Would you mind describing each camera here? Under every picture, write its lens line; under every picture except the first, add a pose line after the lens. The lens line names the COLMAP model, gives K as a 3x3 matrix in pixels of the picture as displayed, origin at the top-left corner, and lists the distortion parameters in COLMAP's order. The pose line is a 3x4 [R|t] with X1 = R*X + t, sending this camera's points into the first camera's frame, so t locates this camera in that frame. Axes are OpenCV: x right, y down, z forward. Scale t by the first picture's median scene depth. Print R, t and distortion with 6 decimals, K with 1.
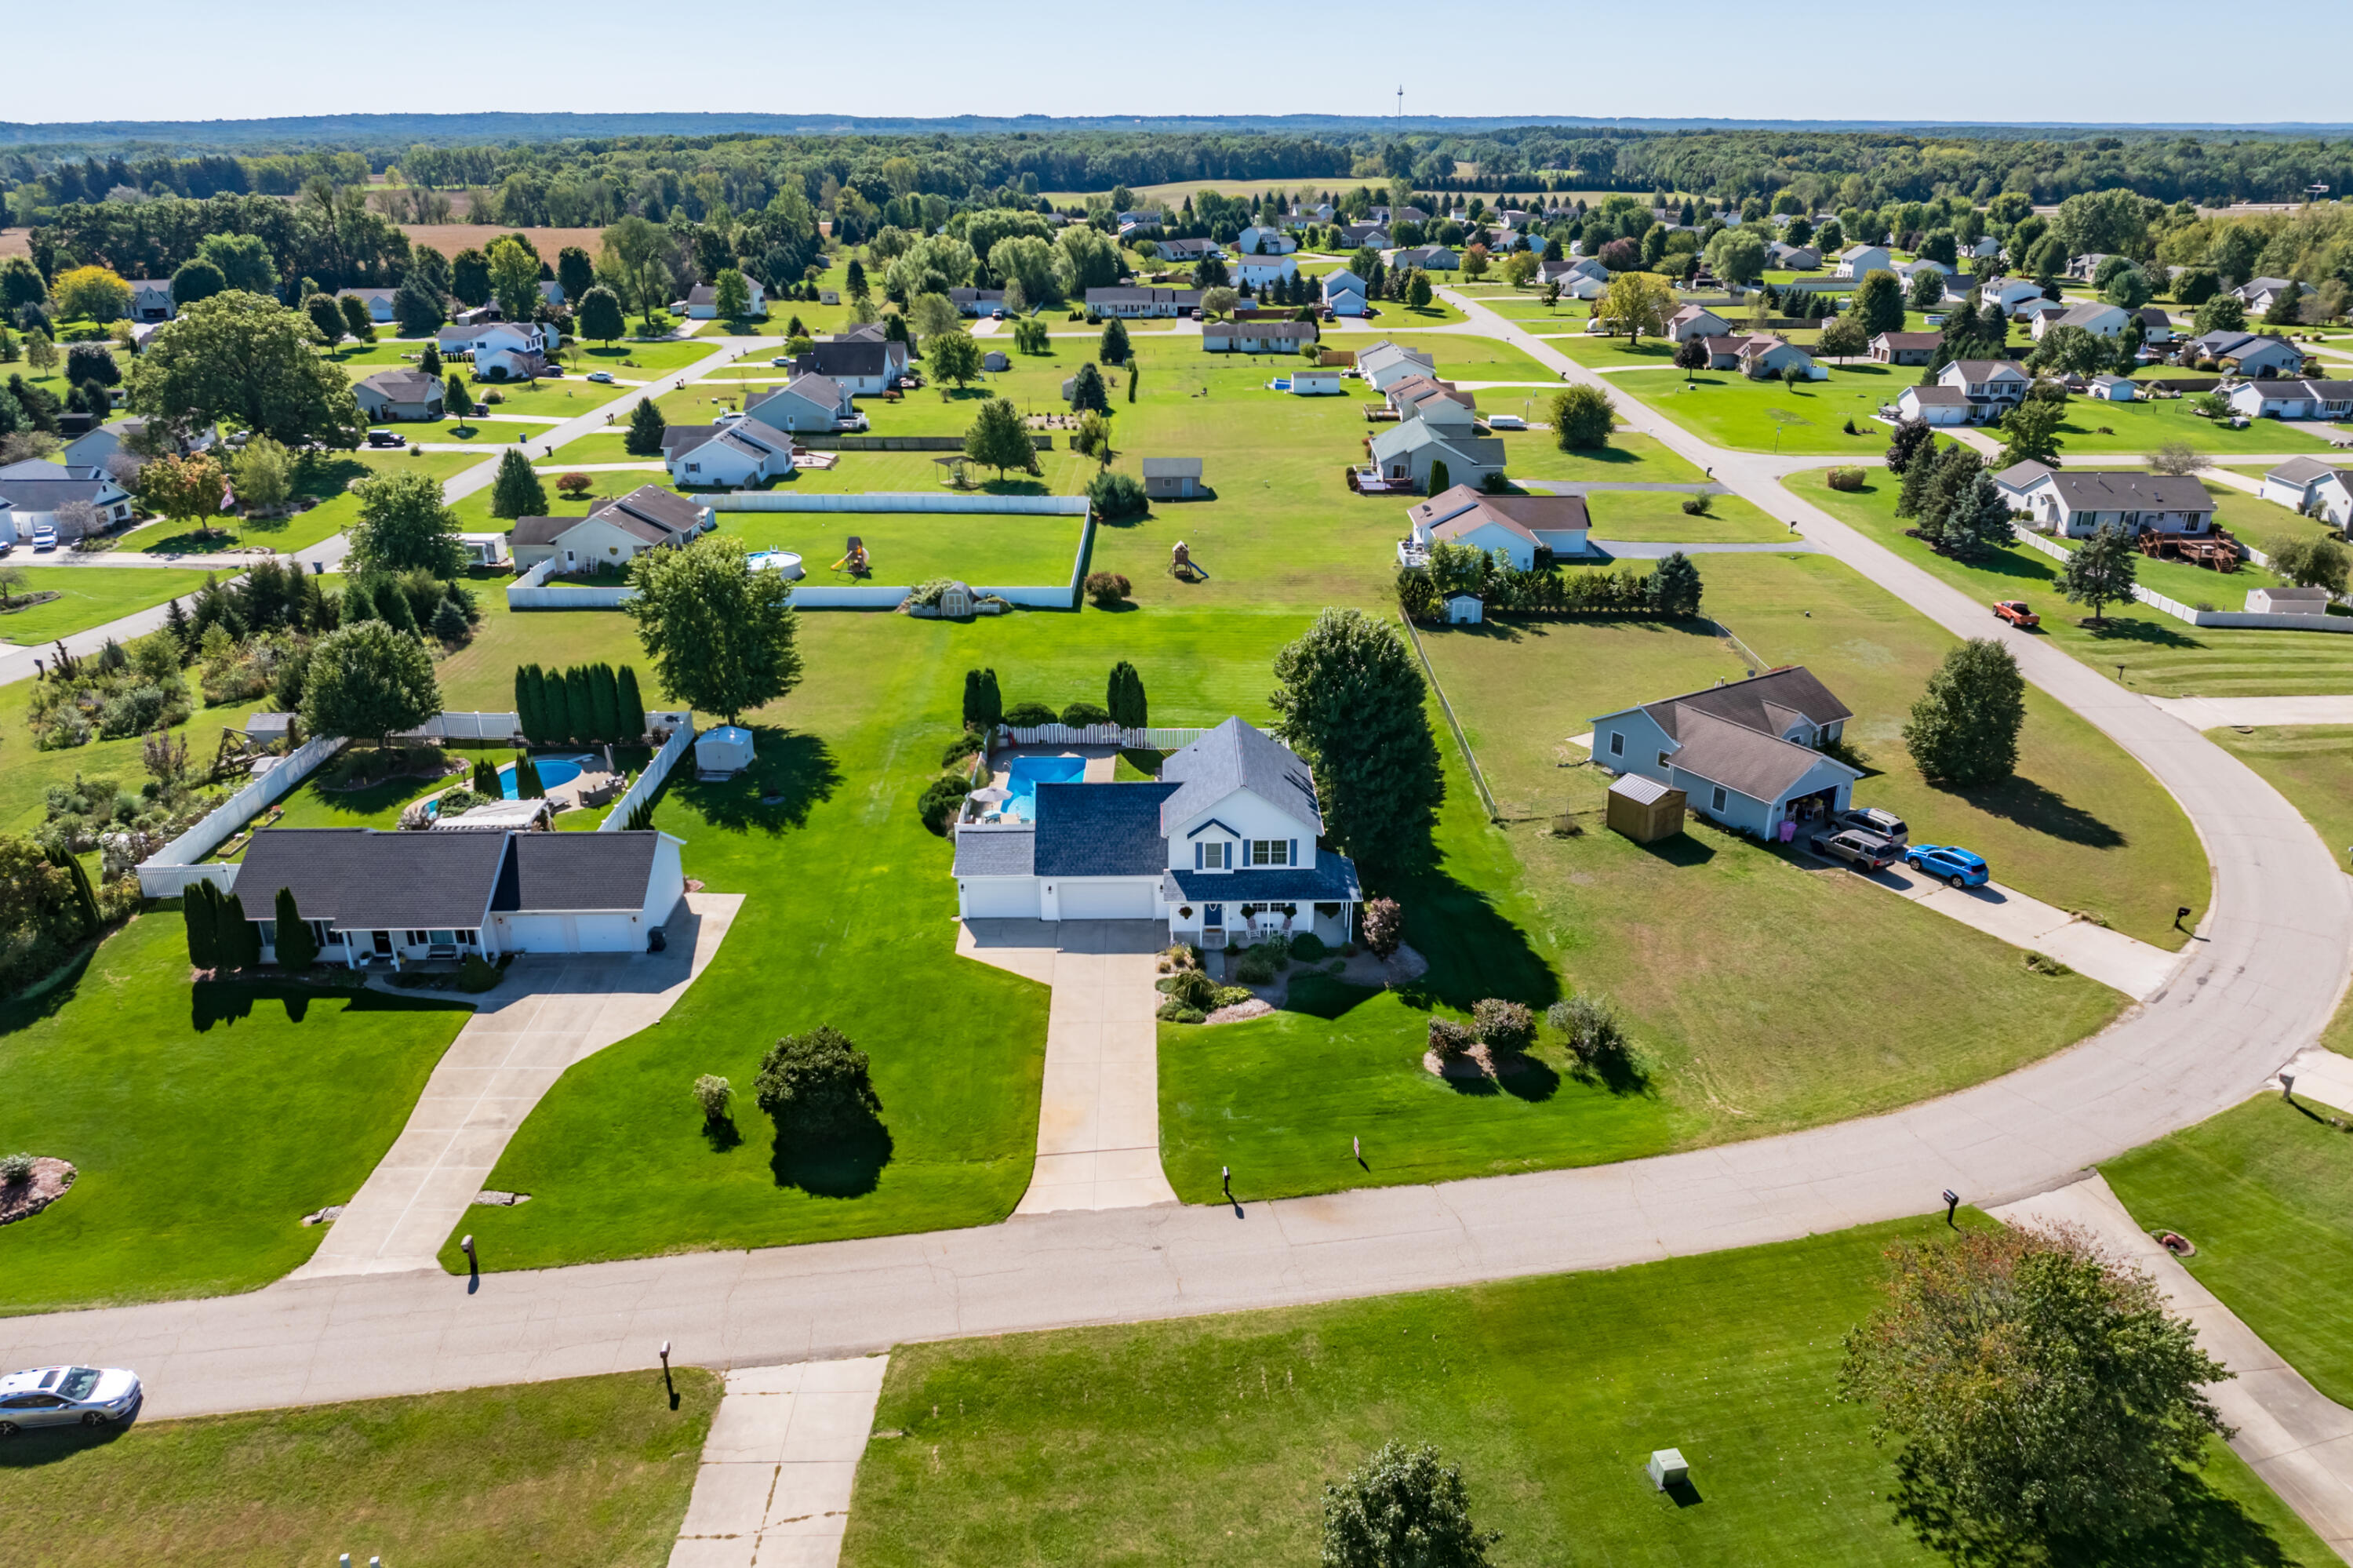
lens RADIAL K [[1664.0, 0, 1182.4], [0, 1664.0, 782.3], [0, 0, 1]] dist [-0.027639, 0.011991]
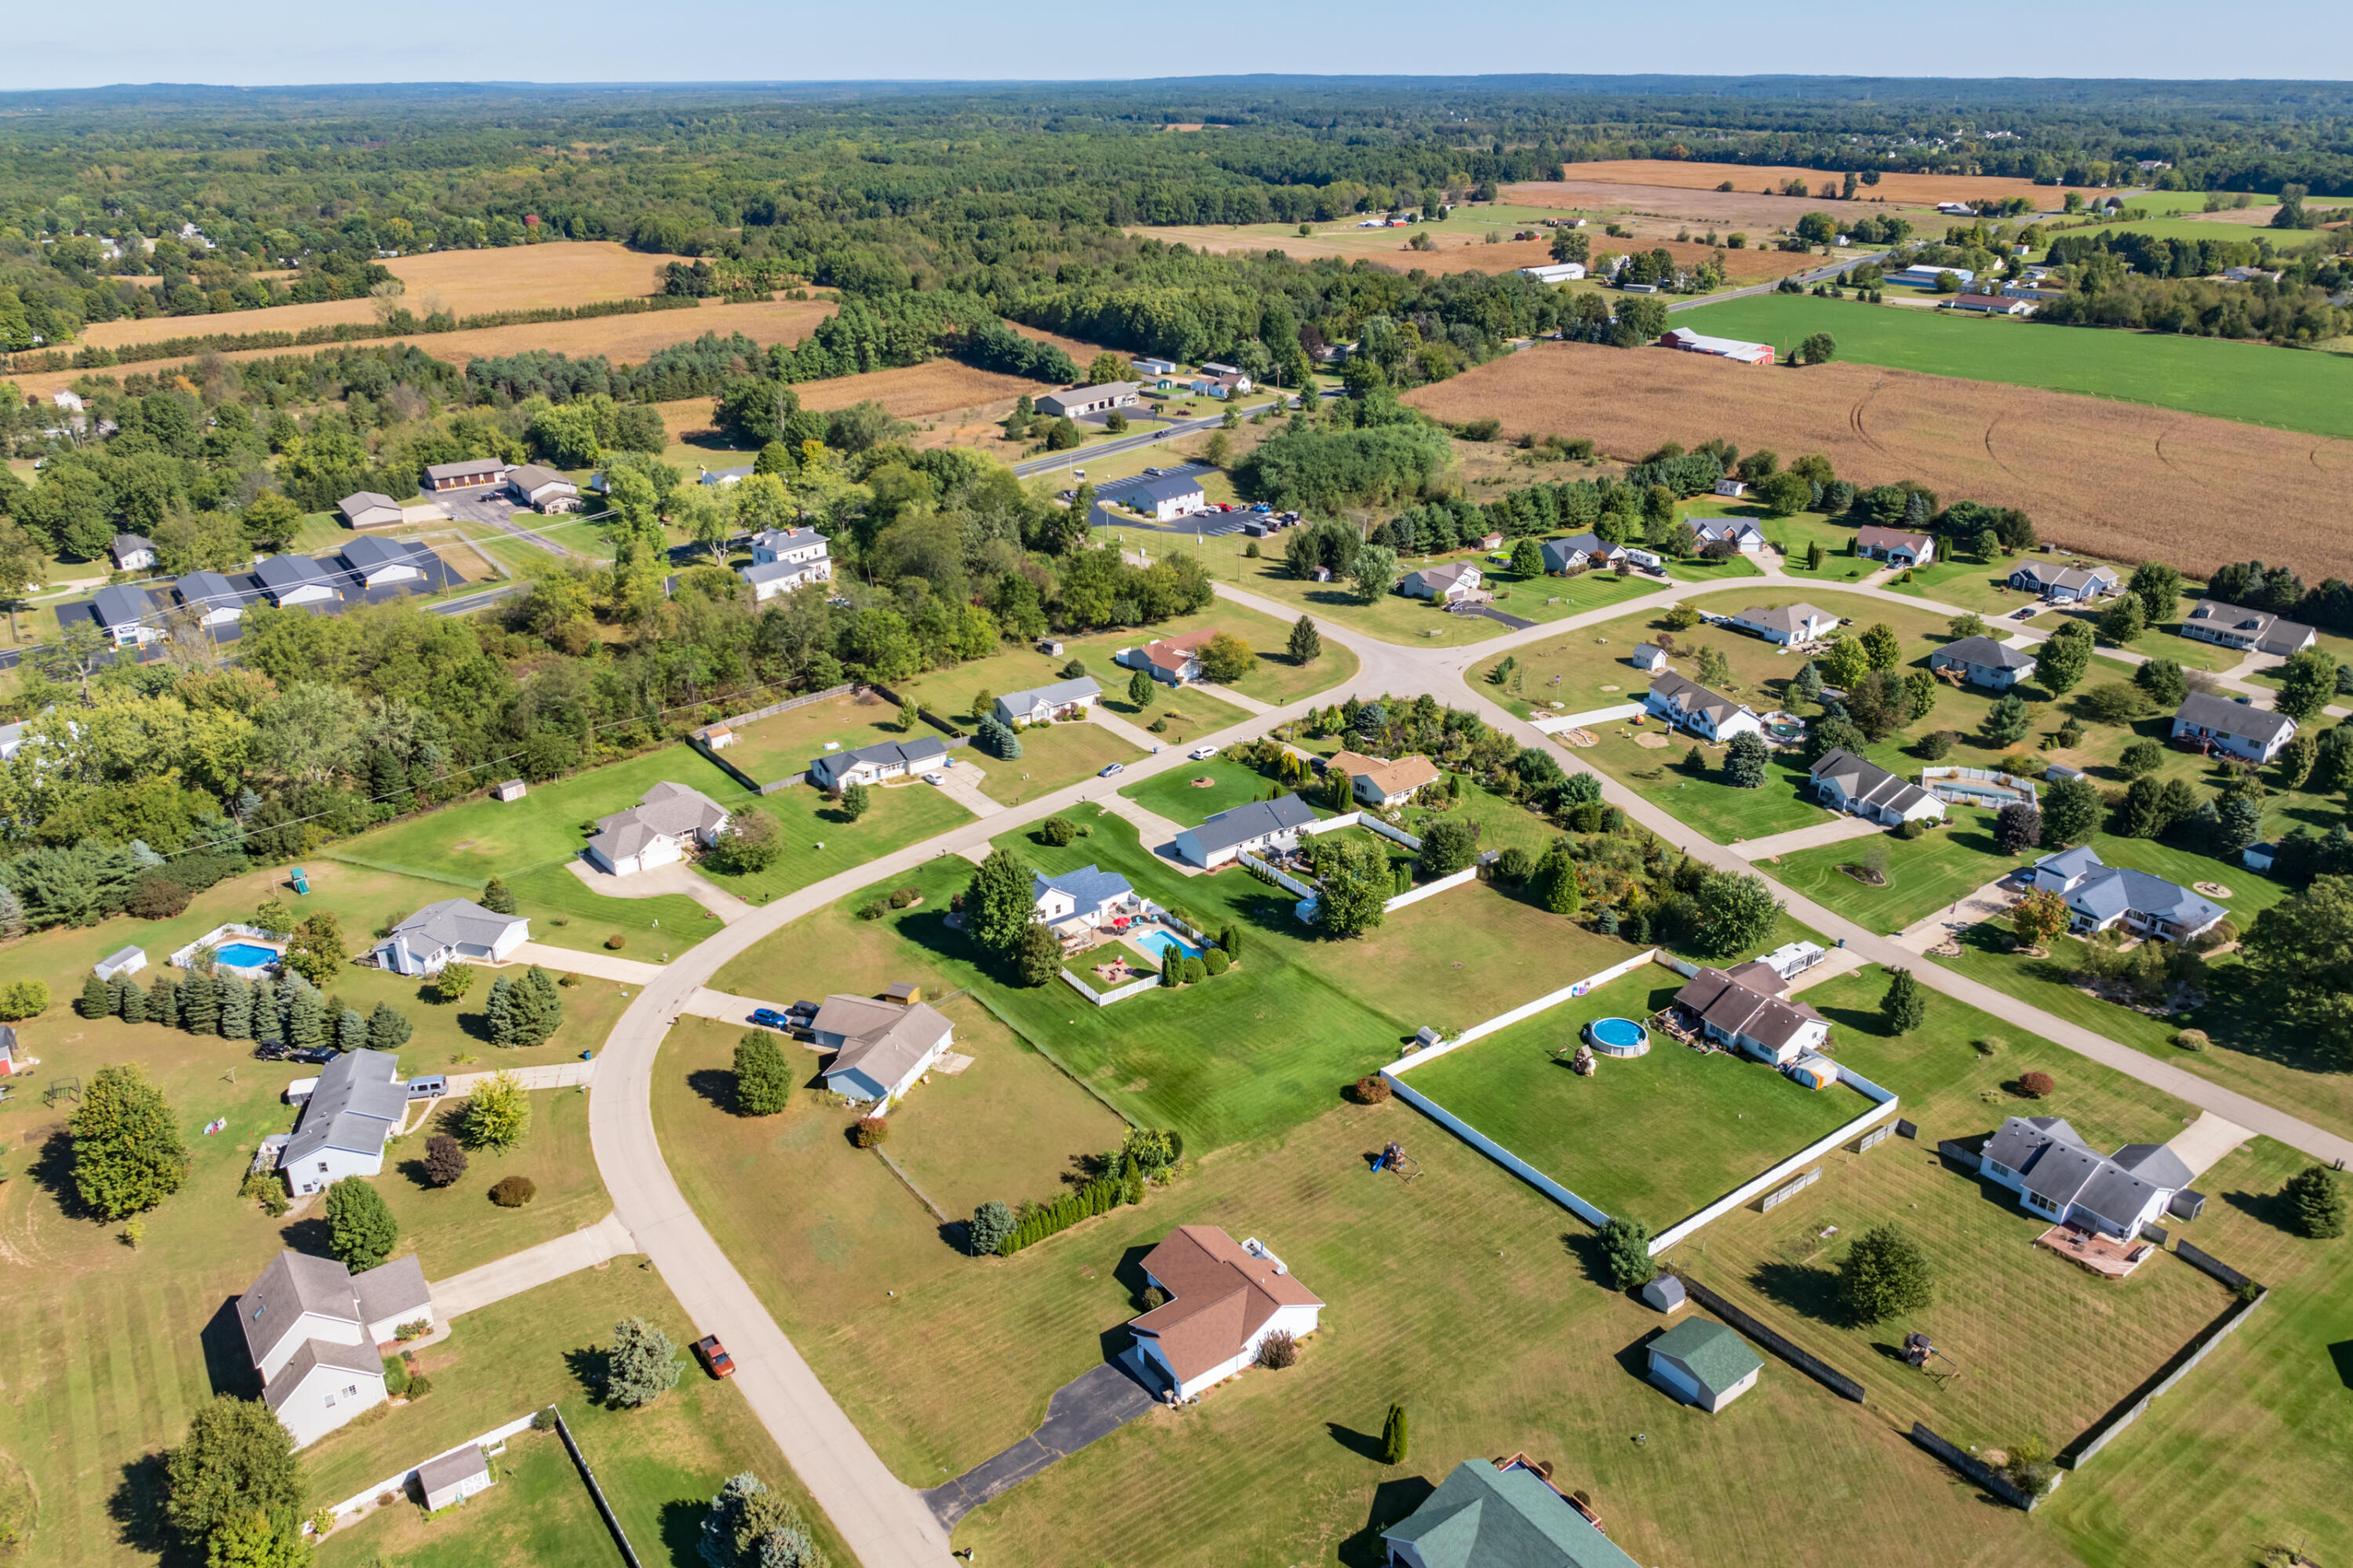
lens RADIAL K [[1651.3, 0, 1179.9], [0, 1651.3, 773.7], [0, 0, 1]] dist [-0.017979, 0.002683]
pose [[-0.804076, 0.239286, -0.544246, 1.071418], [-0.214260, 0.737283, 0.640708, -1.625203], [0.554576, 0.631788, -0.541562, 2.147782]]
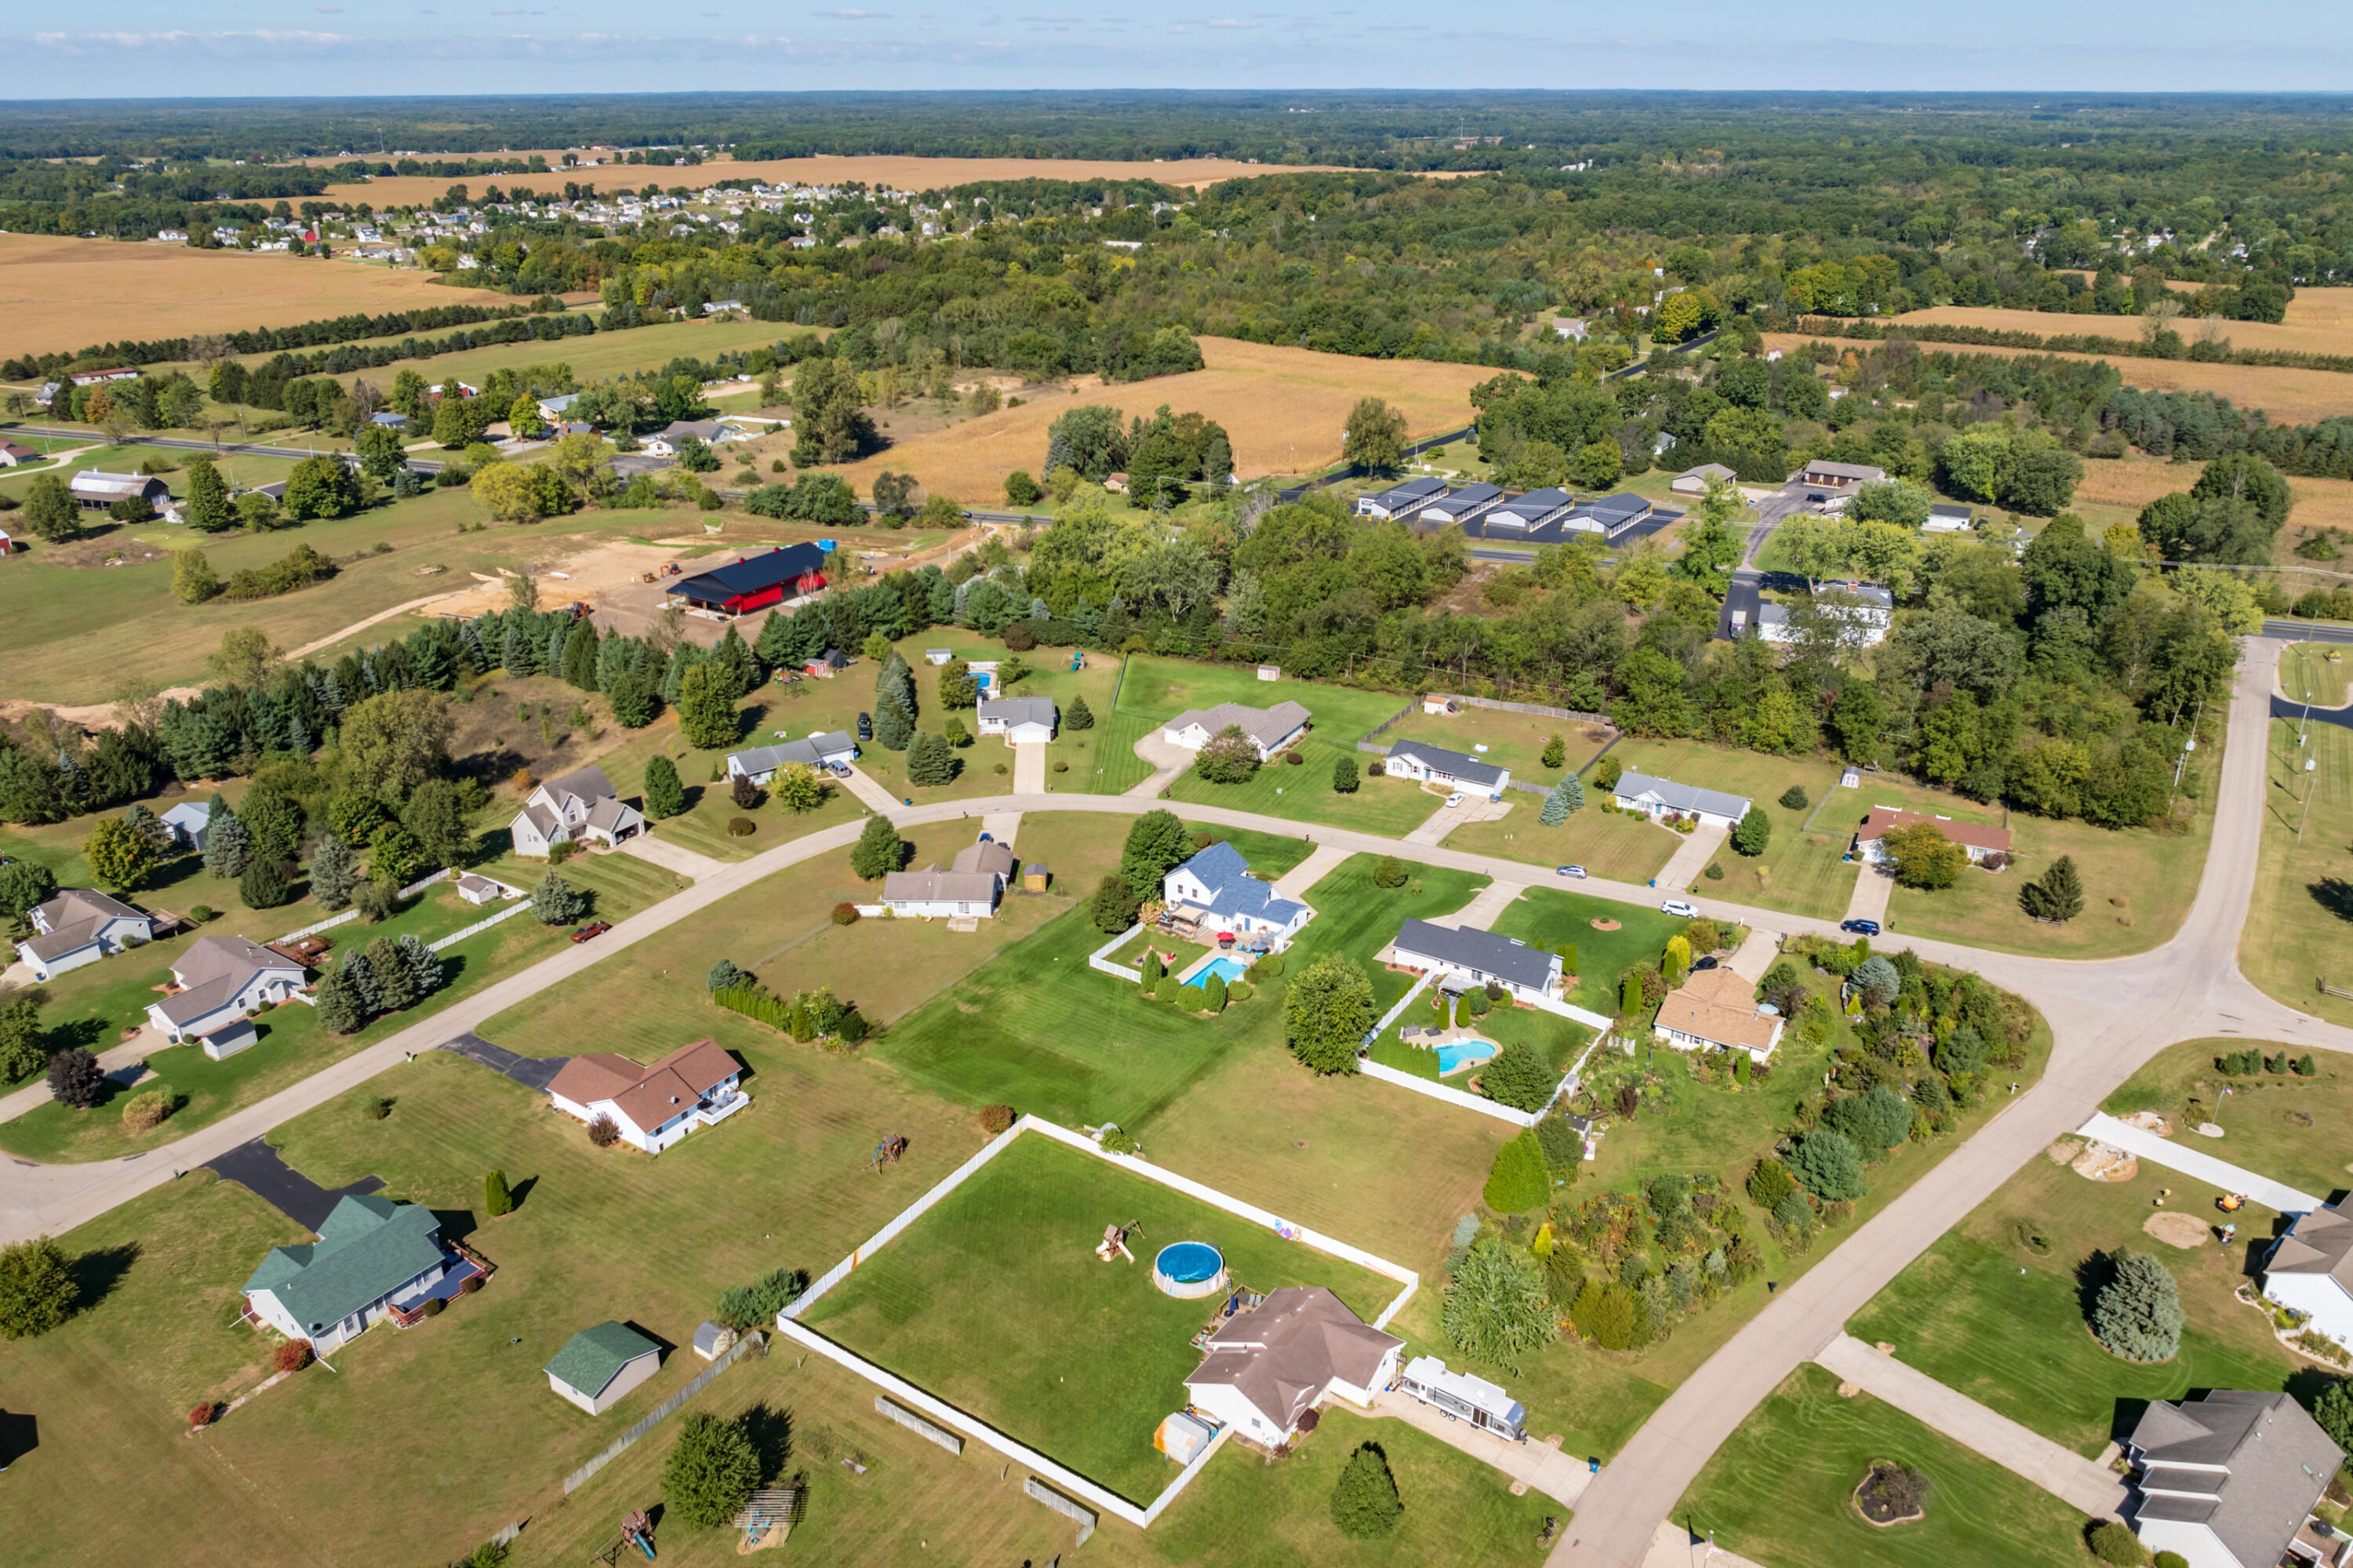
lens RADIAL K [[1664.0, 0, 1182.4], [0, 1664.0, 782.3], [0, 0, 1]] dist [-0.027639, 0.011991]
pose [[-0.835894, -0.209290, 0.507424, -1.129793], [0.208145, 0.734544, 0.645849, -1.640028], [-0.507895, 0.645479, -0.570438, 2.195465]]
